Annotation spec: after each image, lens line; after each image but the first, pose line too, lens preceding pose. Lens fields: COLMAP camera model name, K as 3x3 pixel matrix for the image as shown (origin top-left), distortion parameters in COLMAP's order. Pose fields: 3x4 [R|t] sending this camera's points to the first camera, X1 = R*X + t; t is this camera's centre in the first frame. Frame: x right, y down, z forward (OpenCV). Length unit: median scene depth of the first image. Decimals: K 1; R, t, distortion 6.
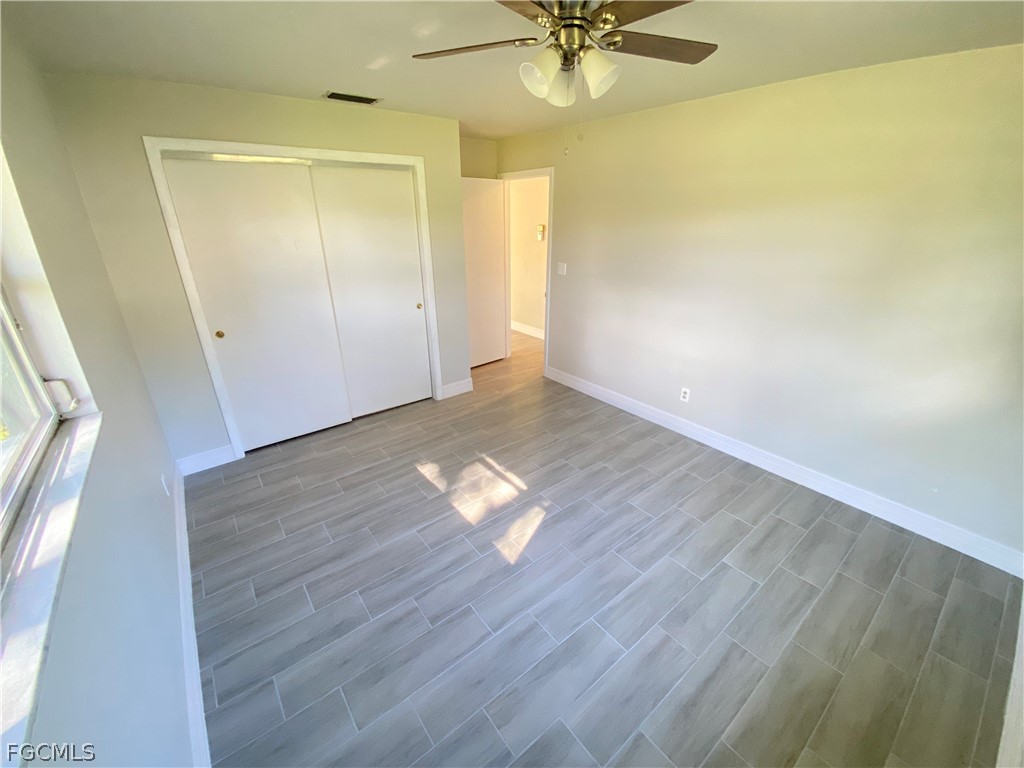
lens RADIAL K [[415.2, 0, 515.1], [0, 415.2, 381.3], [0, 0, 1]] dist [0.062602, -0.047491]
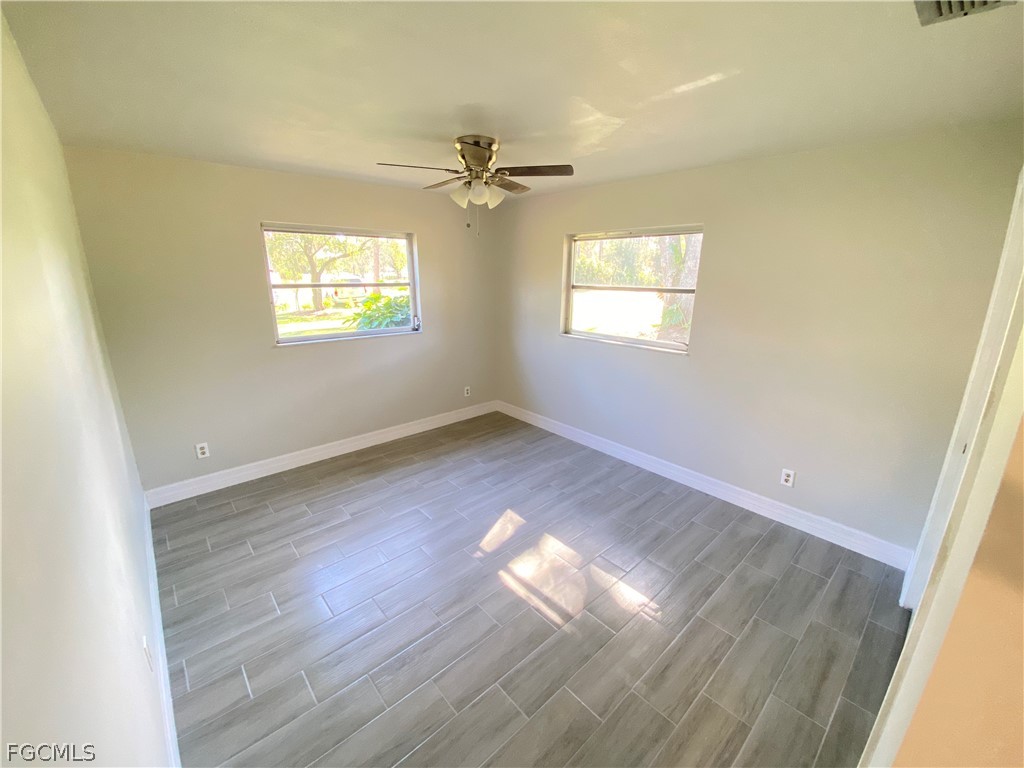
lens RADIAL K [[415.2, 0, 515.1], [0, 415.2, 381.3], [0, 0, 1]] dist [0.062602, -0.047491]
pose [[-0.997708, 0.008878, -0.067083, 0.053316], [-0.033234, 0.799273, 0.600048, -0.650274], [0.058945, 0.600902, -0.797146, 1.624449]]
